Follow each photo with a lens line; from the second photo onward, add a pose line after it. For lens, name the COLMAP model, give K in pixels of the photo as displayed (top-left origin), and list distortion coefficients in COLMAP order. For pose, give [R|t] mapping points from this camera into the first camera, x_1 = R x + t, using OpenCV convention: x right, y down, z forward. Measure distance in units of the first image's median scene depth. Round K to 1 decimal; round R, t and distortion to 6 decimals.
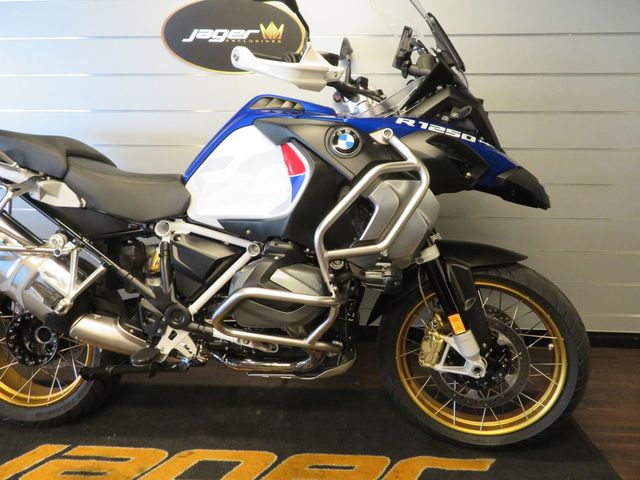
lens RADIAL K [[463.8, 0, 320.0], [0, 463.8, 240.0], [0, 0, 1]] dist [-0.004945, 0.001661]
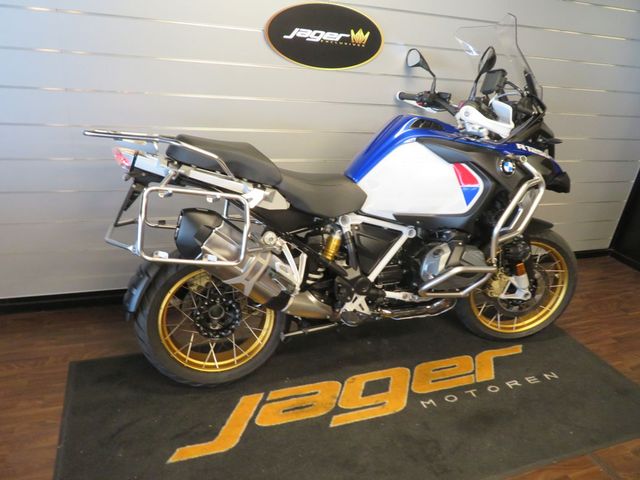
lens RADIAL K [[463.8, 0, 320.0], [0, 463.8, 240.0], [0, 0, 1]] dist [-0.004945, 0.001661]
pose [[0.917749, -0.085972, 0.387744, -0.906689], [0.011639, 0.981692, 0.190117, -0.219199], [-0.396990, -0.169967, 0.901948, -0.142929]]
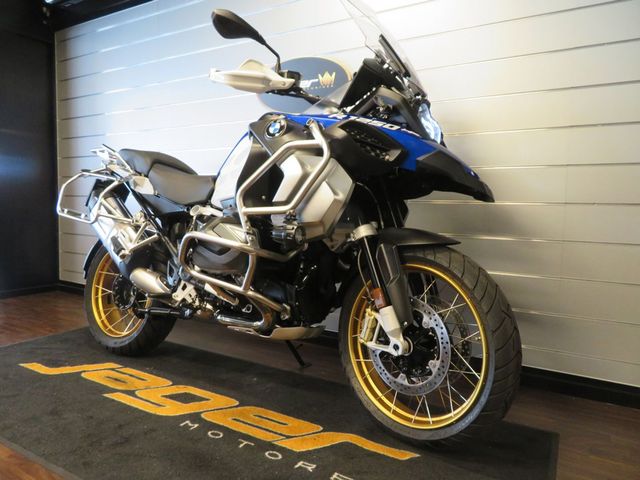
lens RADIAL K [[474.4, 0, 307.4], [0, 474.4, 242.1], [0, 0, 1]] dist [0.001405, 0.000764]
pose [[0.871914, 0.052017, -0.486888, 0.640576], [-0.144502, 0.977392, -0.154351, 0.234862], [0.467851, 0.204937, 0.859718, -0.034635]]
